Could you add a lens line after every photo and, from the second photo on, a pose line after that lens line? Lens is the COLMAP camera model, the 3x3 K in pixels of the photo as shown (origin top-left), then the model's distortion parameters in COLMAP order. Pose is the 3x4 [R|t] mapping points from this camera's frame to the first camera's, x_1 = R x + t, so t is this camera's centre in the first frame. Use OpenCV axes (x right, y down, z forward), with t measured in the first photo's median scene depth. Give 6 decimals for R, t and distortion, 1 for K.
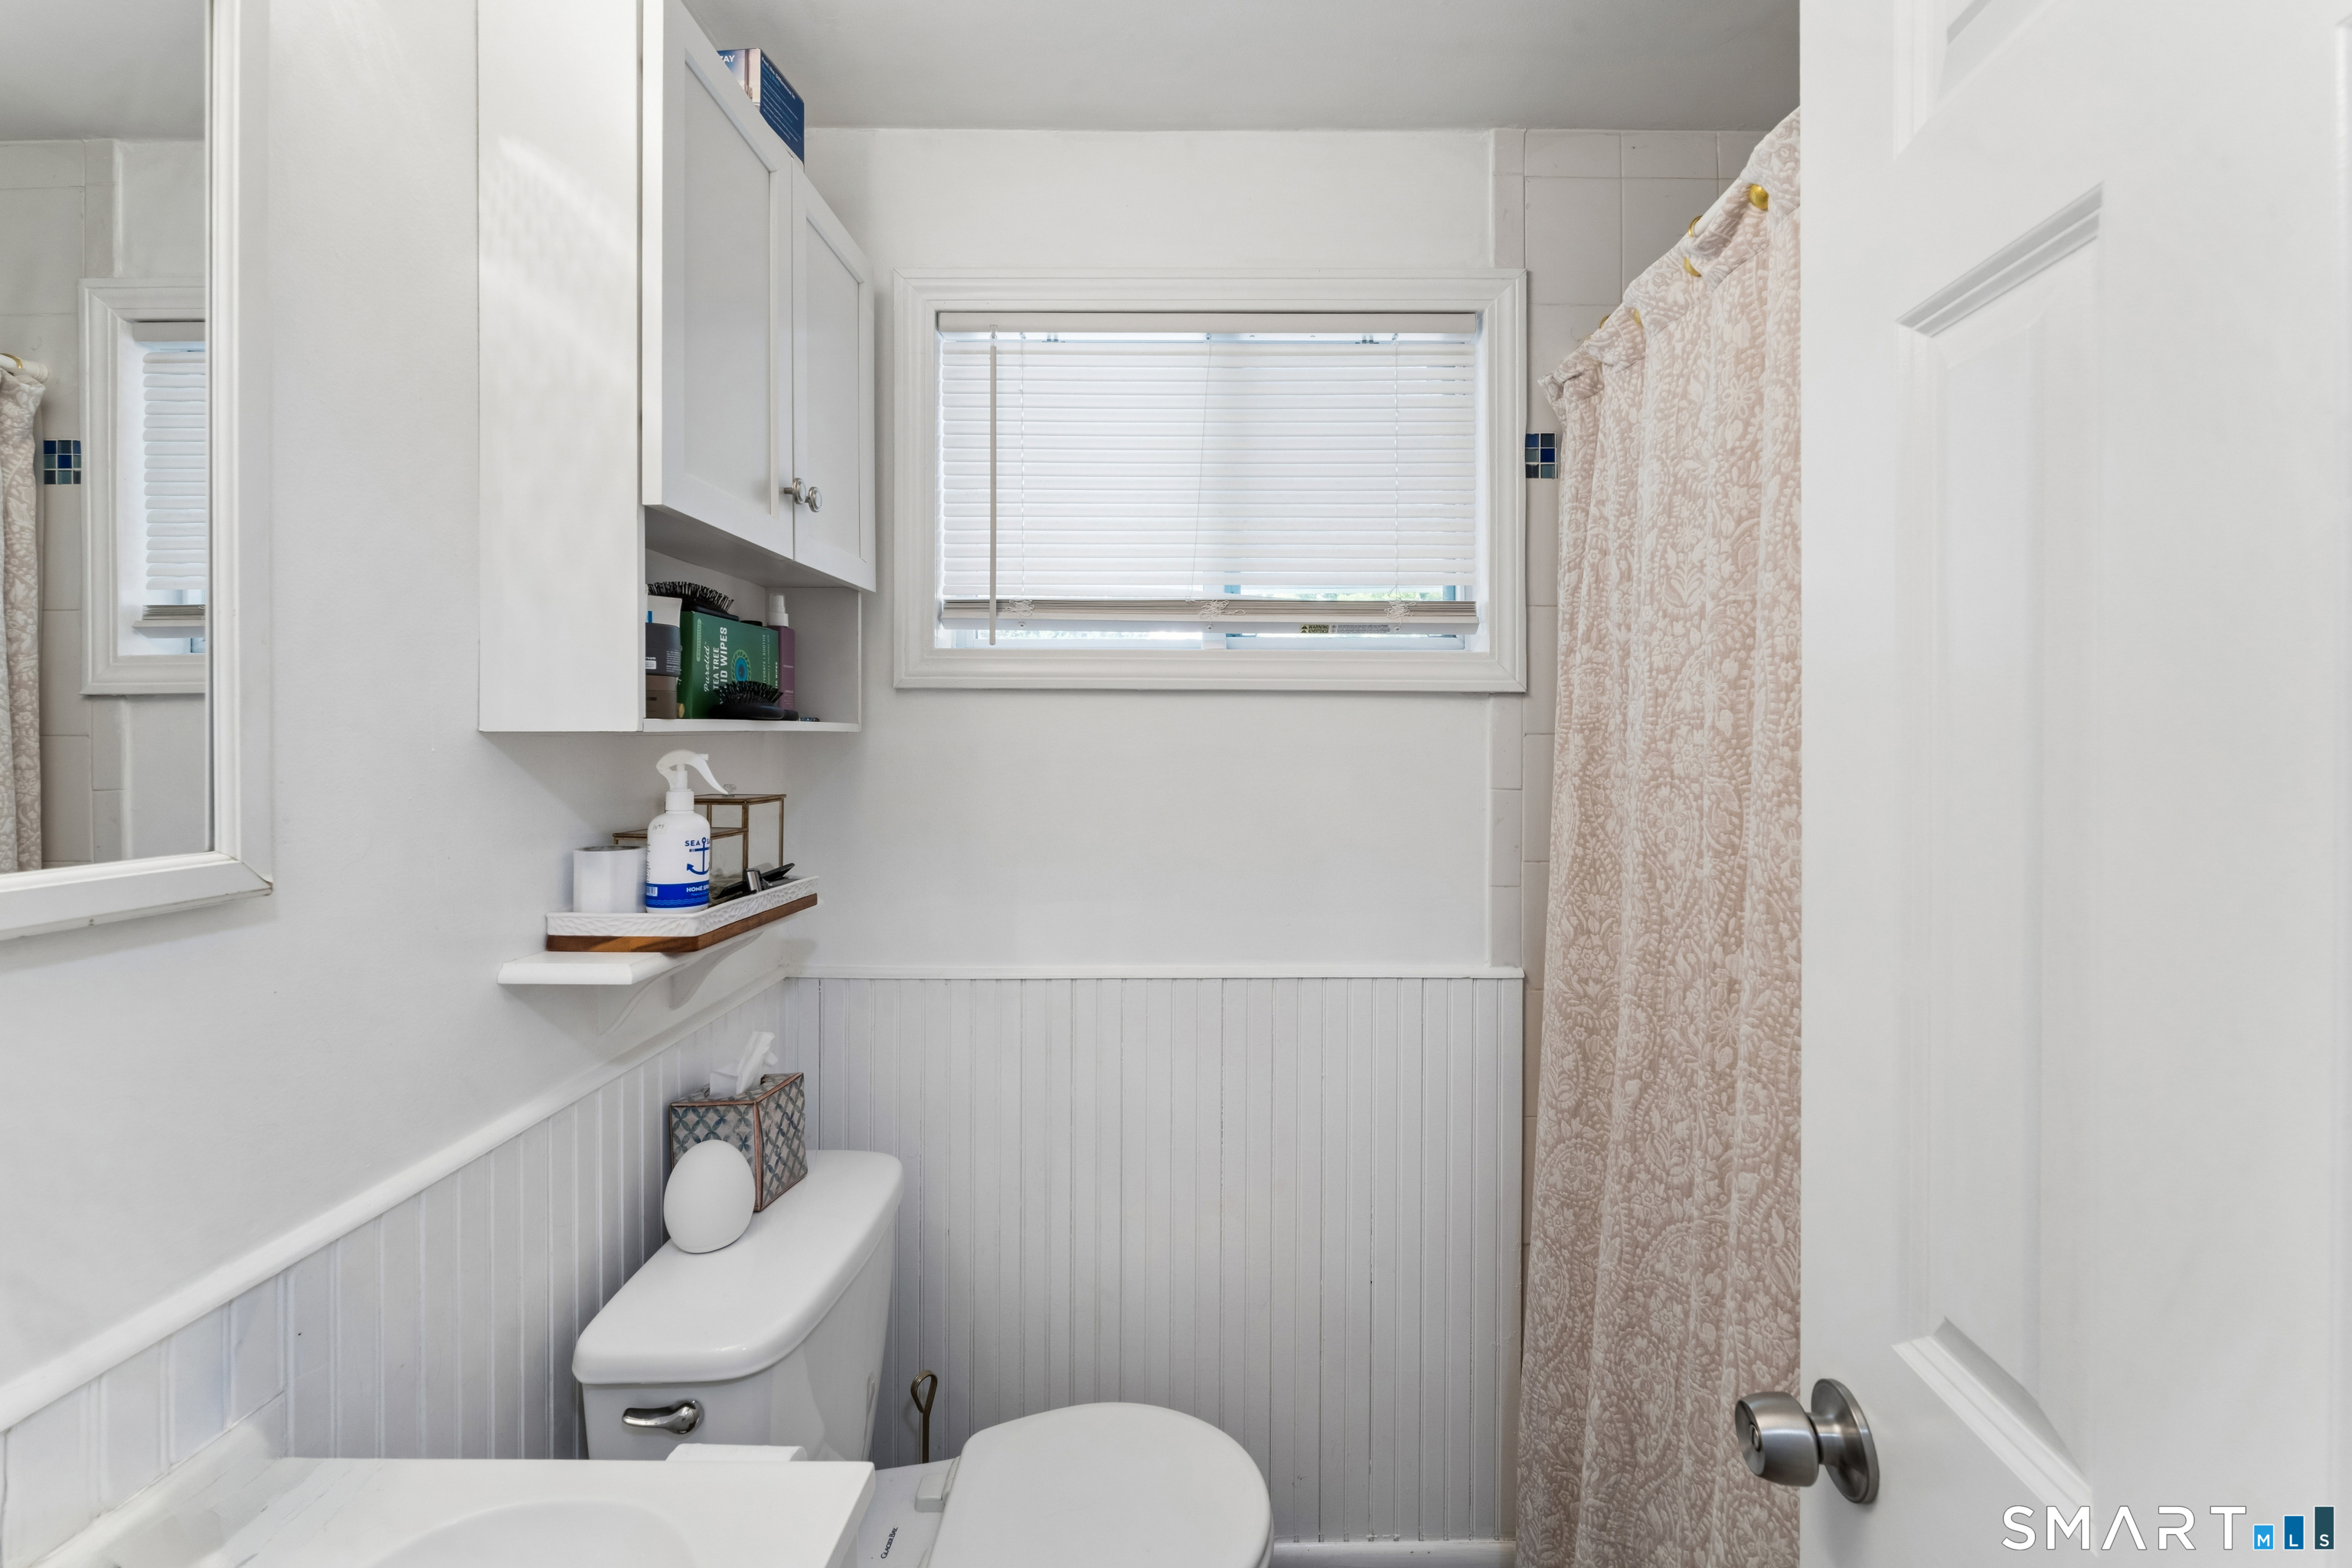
lens RADIAL K [[964.1, 0, 1184.8], [0, 964.1, 741.0], [0, 0, 1]] dist [-0.001867, 0.000067]
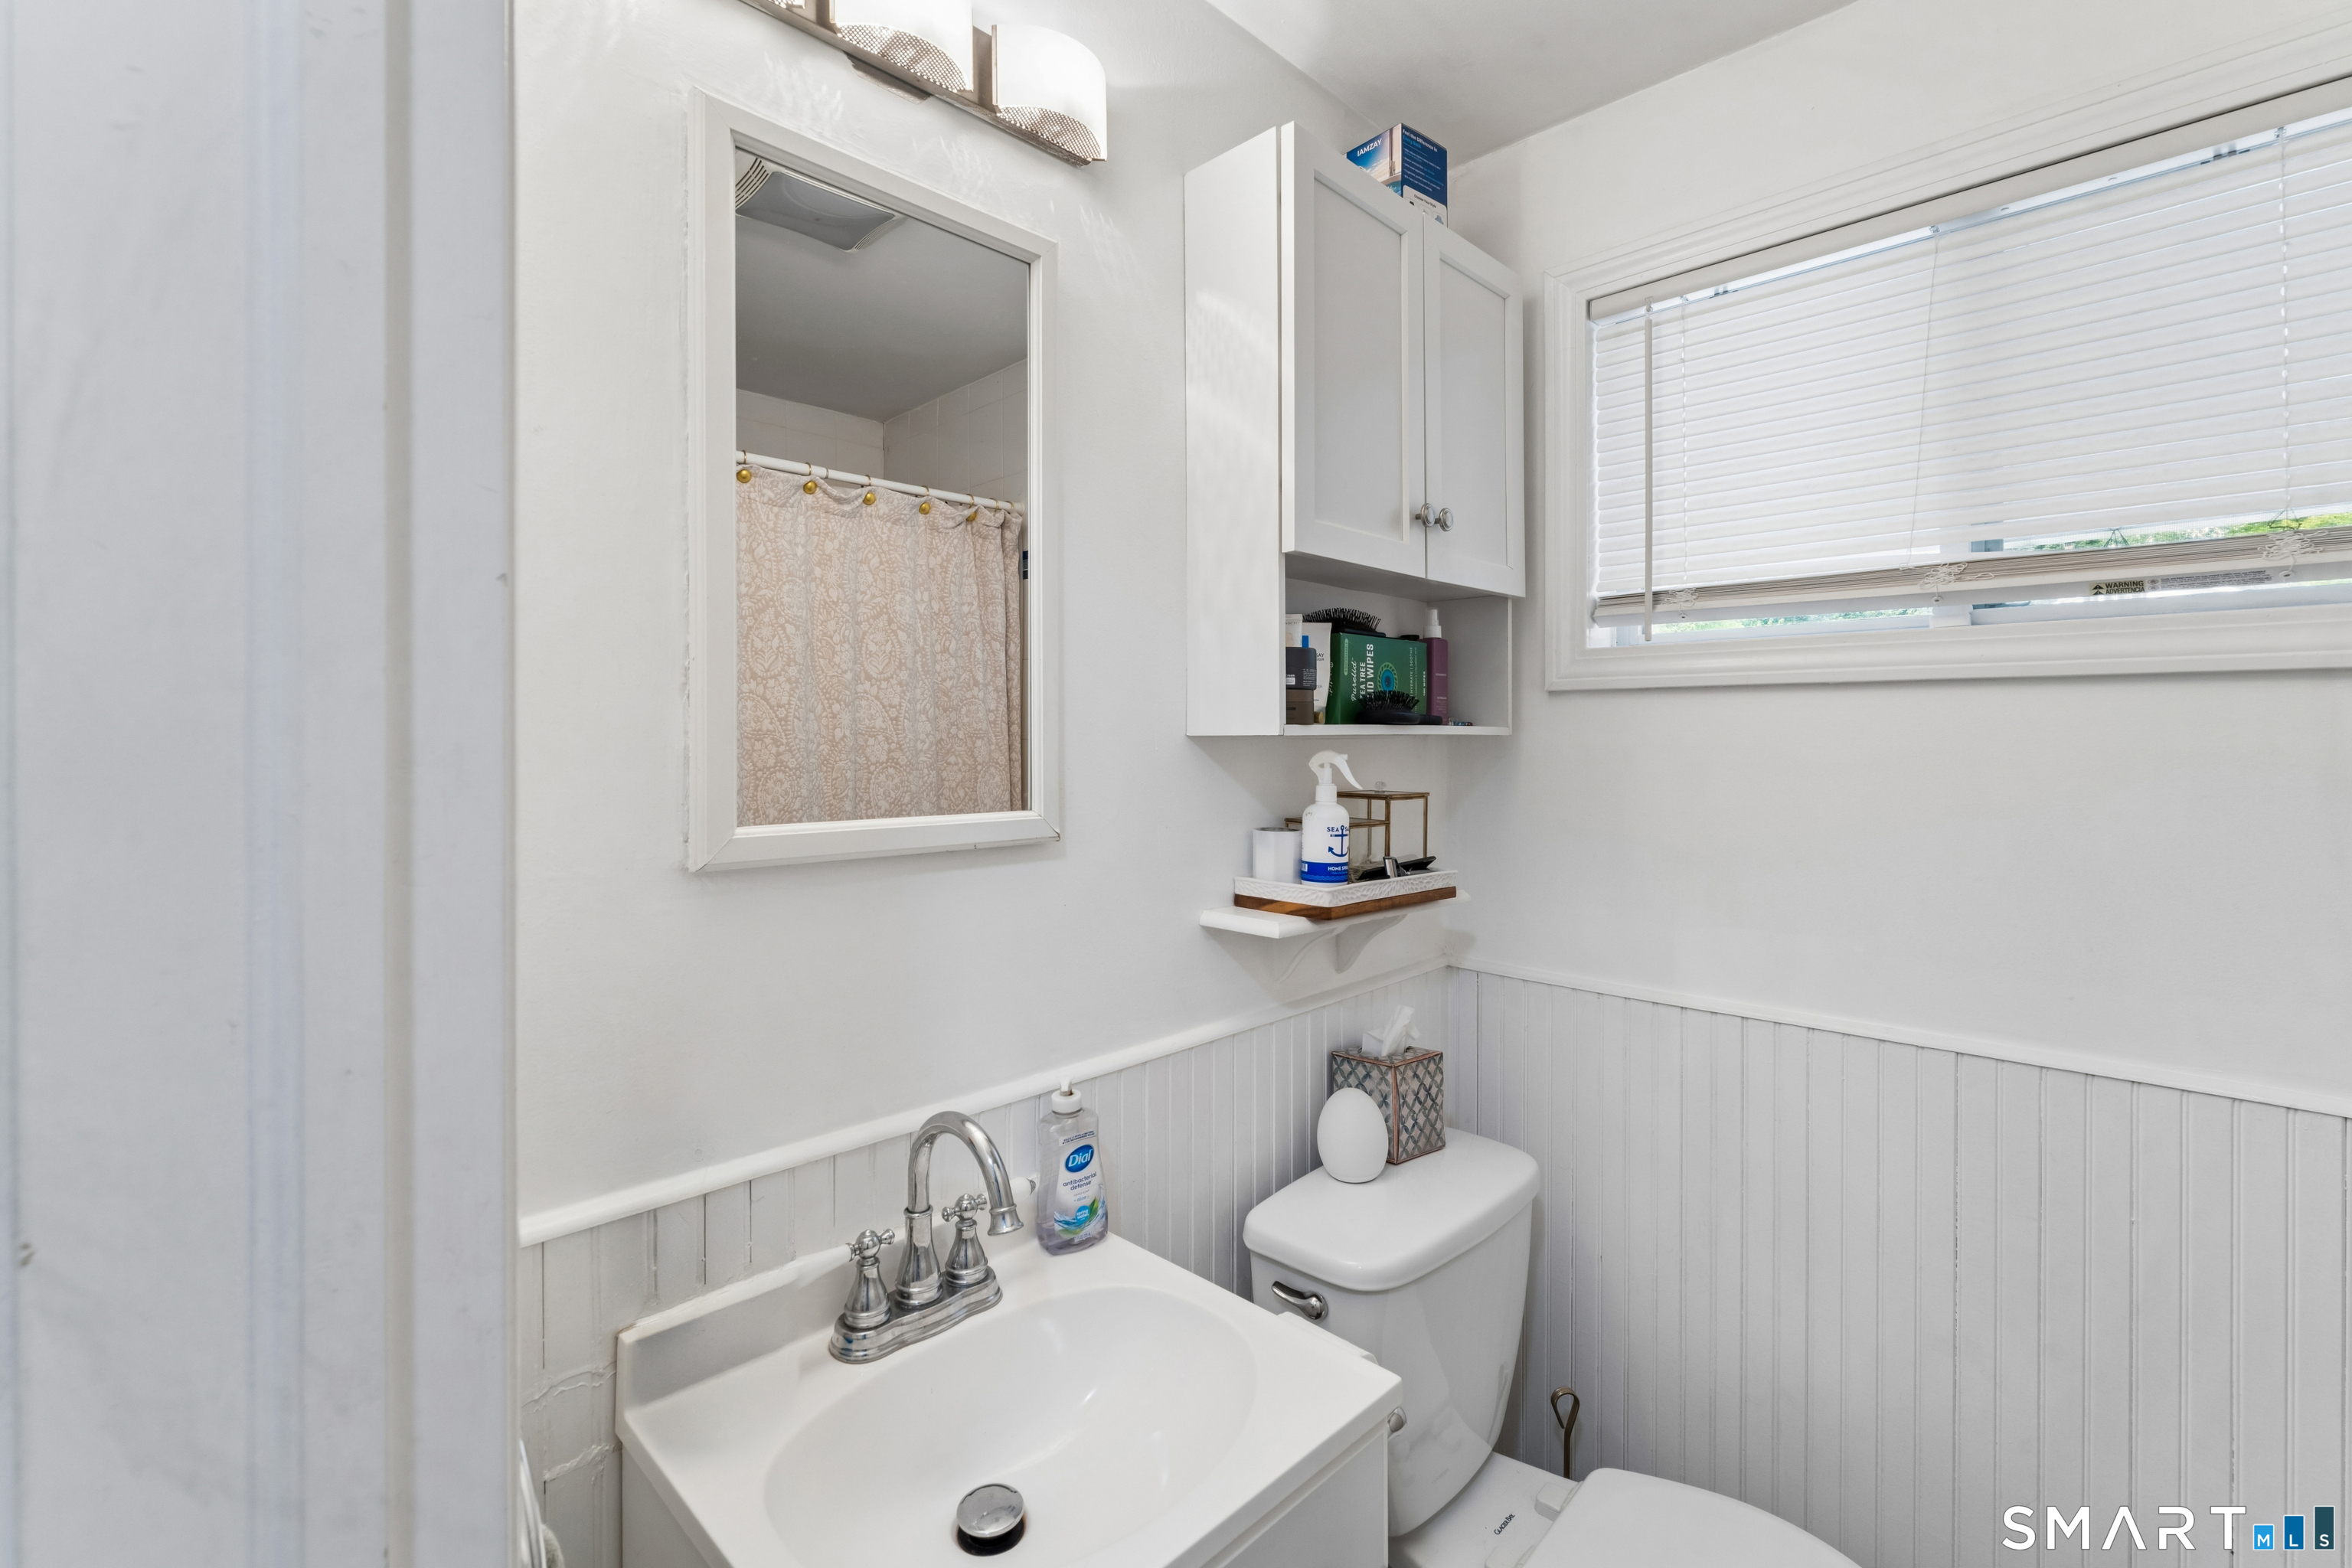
lens RADIAL K [[1036.0, 0, 1176.6], [0, 1036.0, 740.9], [0, 0, 1]] dist [0.001063, -0.000210]
pose [[0.716431, -0.000378, -0.697658, 0.208060], [-0.003020, 0.999989, -0.003643, 0.002046], [0.697652, 0.004717, 0.716421, -0.039578]]
